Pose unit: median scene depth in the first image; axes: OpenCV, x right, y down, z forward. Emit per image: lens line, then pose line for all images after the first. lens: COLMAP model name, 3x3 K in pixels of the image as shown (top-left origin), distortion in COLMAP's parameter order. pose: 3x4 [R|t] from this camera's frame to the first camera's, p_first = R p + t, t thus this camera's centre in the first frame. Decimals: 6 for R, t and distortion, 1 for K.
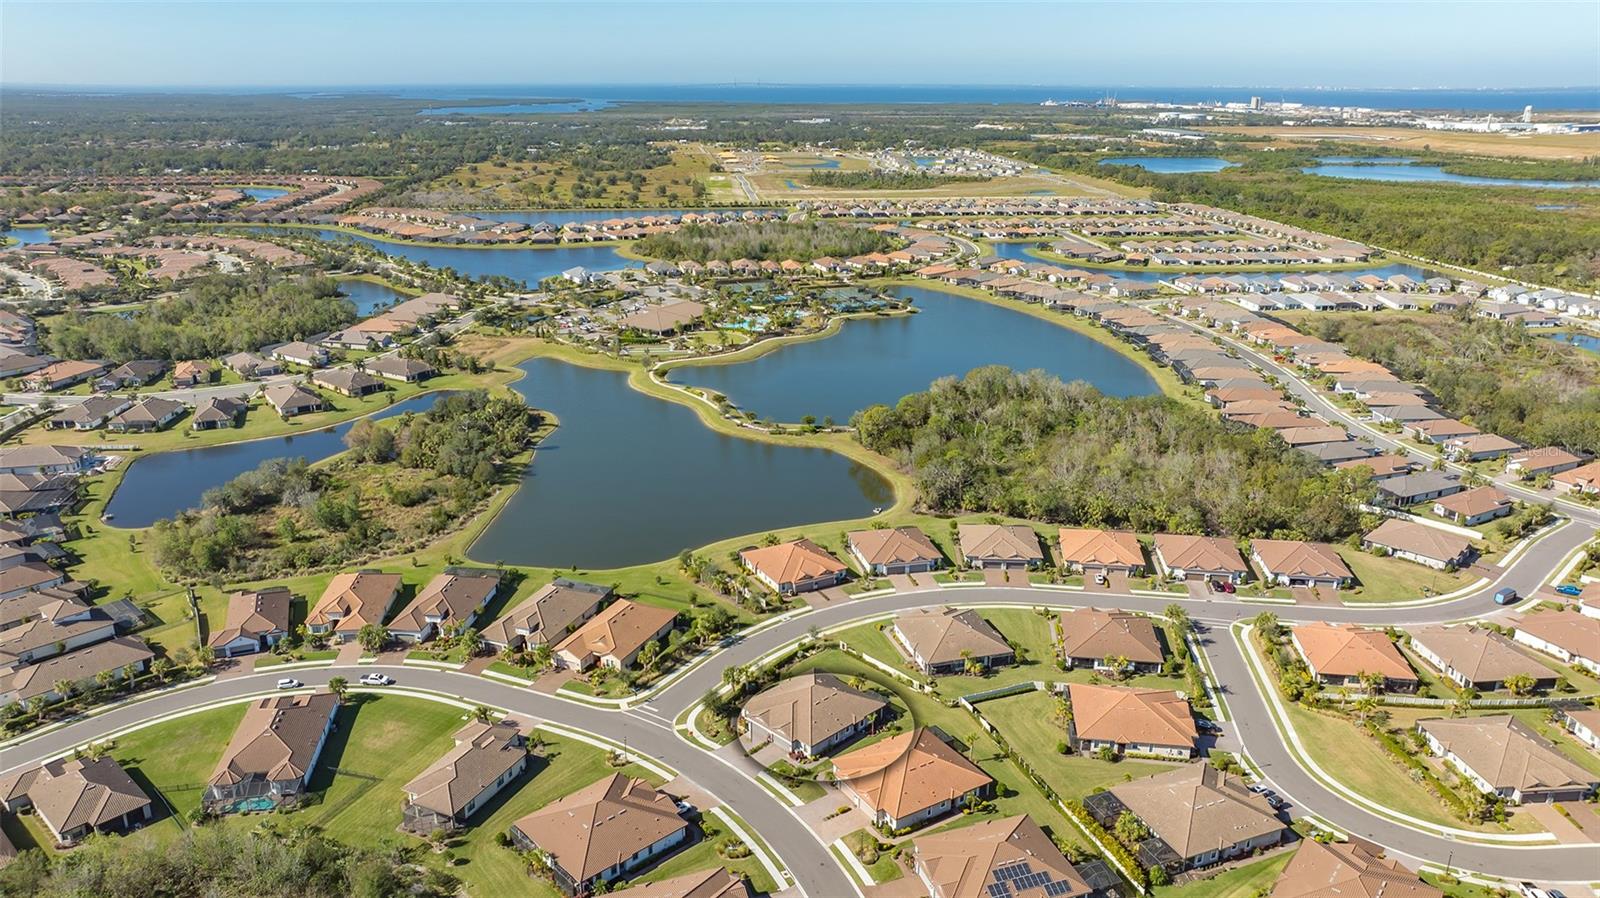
lens RADIAL K [[1133.8, 0, 794.3], [0, 1133.8, 459.7], [0, 0, 1]] dist [-0.026411, 0.016368]
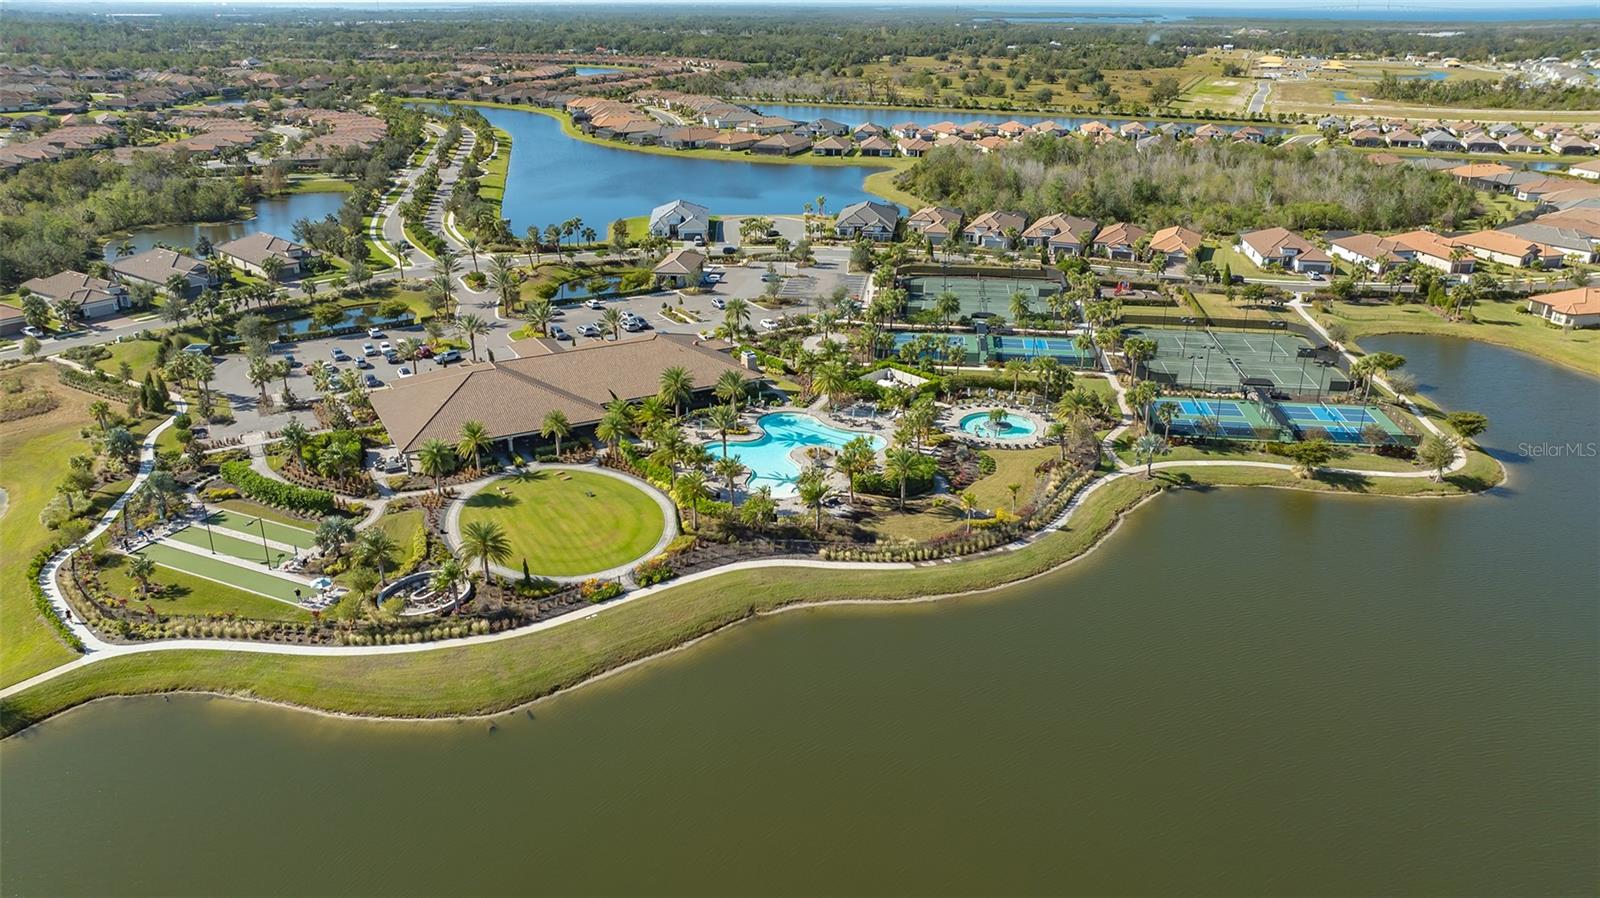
lens RADIAL K [[1133.8, 0, 797.7], [0, 1133.8, 449.3], [0, 0, 1]] dist [-0.026411, 0.016368]
pose [[0.880932, 0.178084, -0.438458, 0.060414], [-0.156734, 0.983997, 0.084757, -0.101318], [0.446536, -0.005944, 0.894746, 0.528633]]
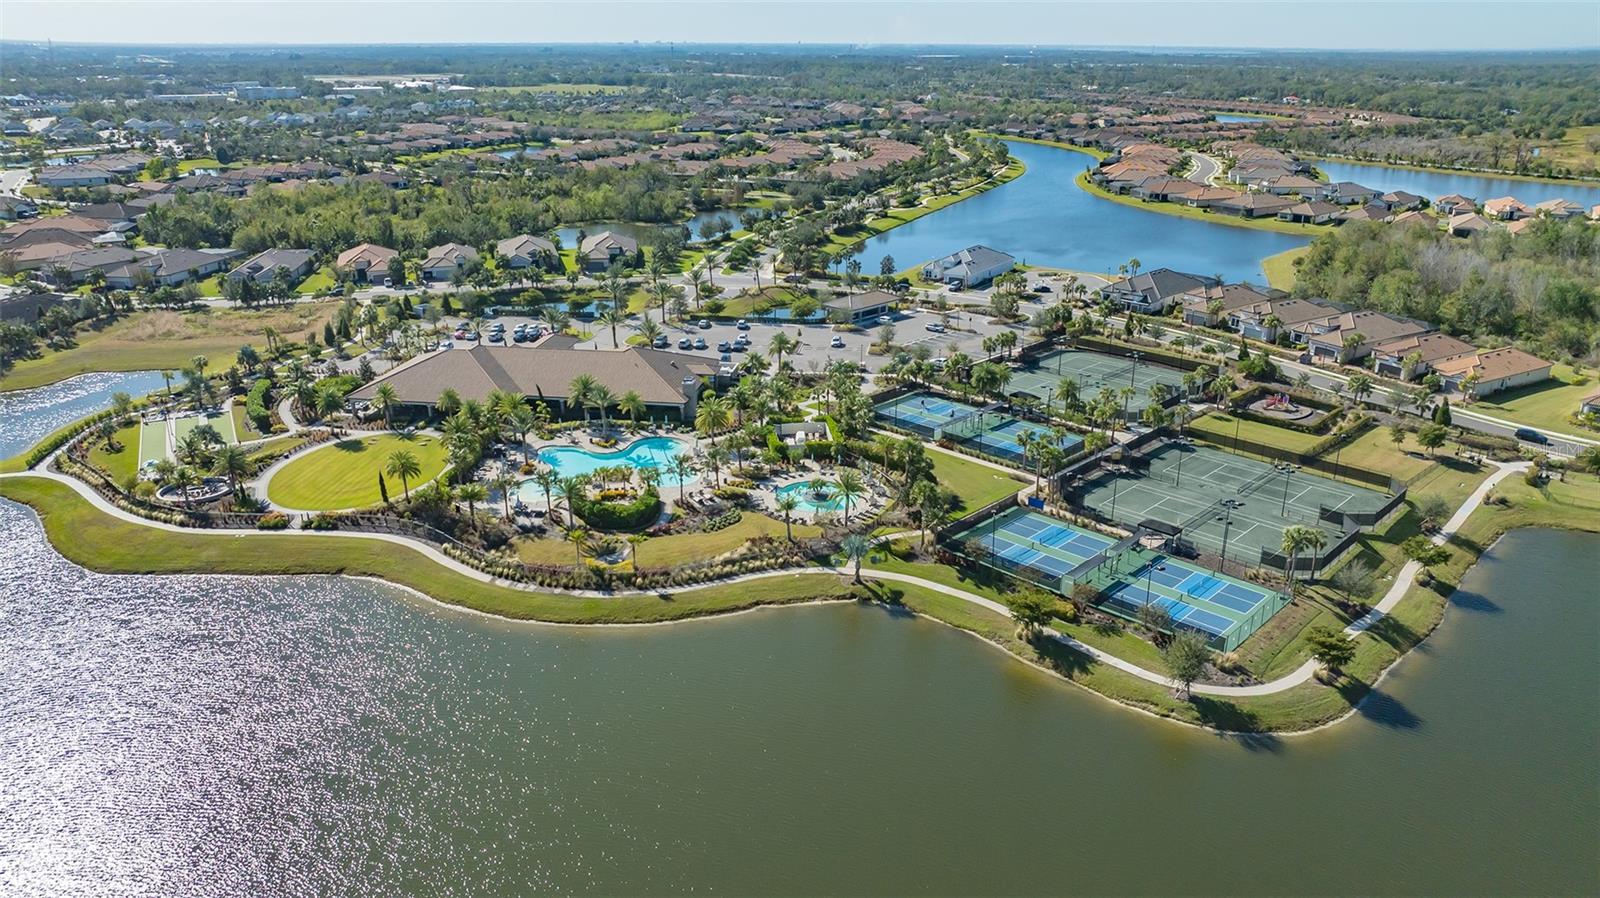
lens RADIAL K [[1133.8, 0, 797.9], [0, 1133.8, 451.9], [0, 0, 1]] dist [-0.026411, 0.016368]
pose [[0.406604, 0.312686, -0.858429, 0.163070], [-0.298693, 0.933469, 0.198541, -0.138248], [0.863398, 0.175679, 0.472949, 0.636141]]
